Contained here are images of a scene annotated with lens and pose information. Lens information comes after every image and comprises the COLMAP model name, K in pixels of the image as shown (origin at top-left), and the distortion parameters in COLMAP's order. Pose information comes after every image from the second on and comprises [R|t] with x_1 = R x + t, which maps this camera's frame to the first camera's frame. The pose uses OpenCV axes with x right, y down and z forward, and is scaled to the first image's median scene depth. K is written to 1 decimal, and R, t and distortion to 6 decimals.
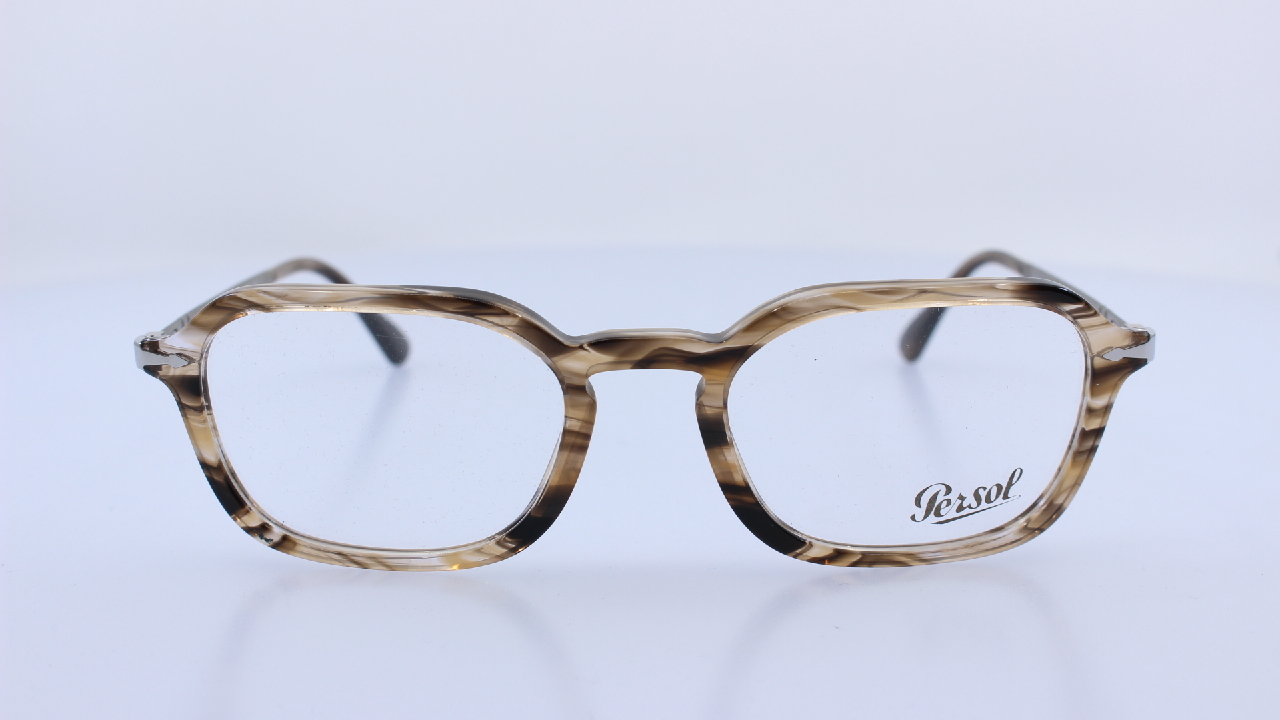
lens RADIAL K [[1708.1, 0, 640.0], [0, 1708.1, 360.0], [0, 0, 1]] dist [-0.052223, 0.018912]
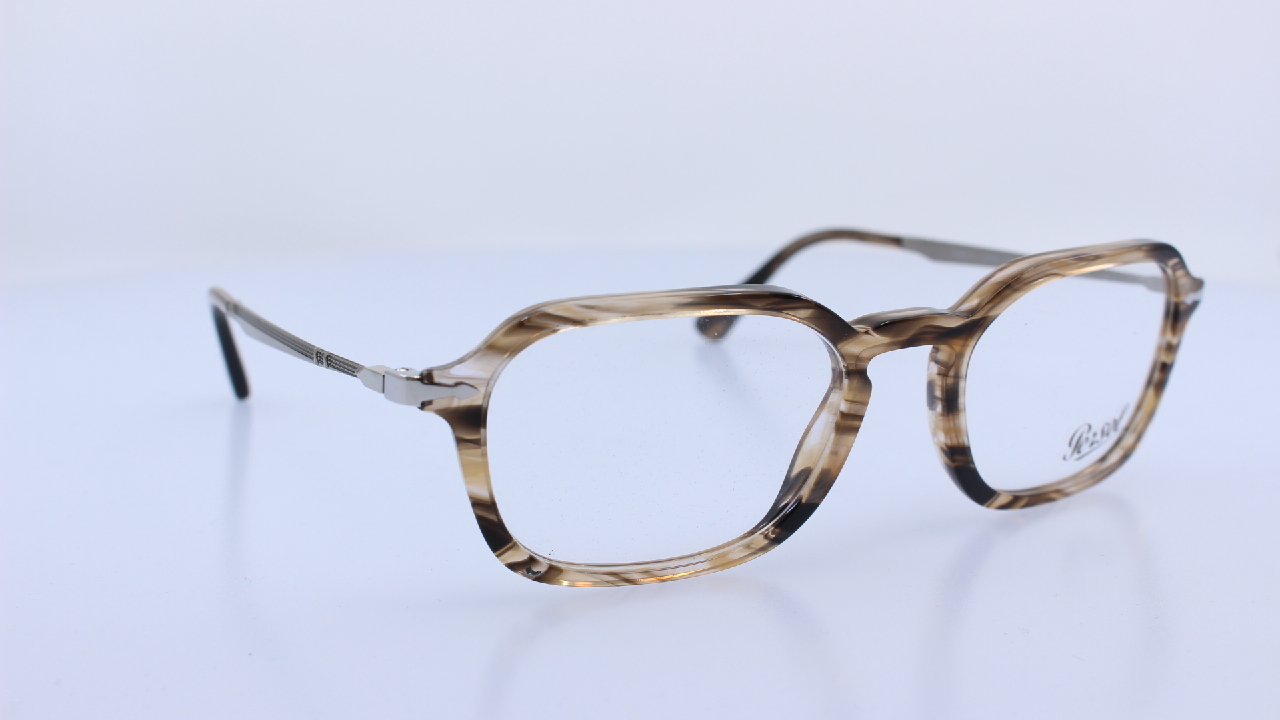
lens RADIAL K [[1708.1, 0, 640.0], [0, 1708.1, 360.0], [0, 0, 1]] dist [-0.052223, 0.018912]
pose [[0.858195, -0.101019, 0.503285, -0.646216], [0.100962, 0.994511, 0.027459, -0.031328], [-0.503297, 0.027248, 0.863684, 0.164310]]
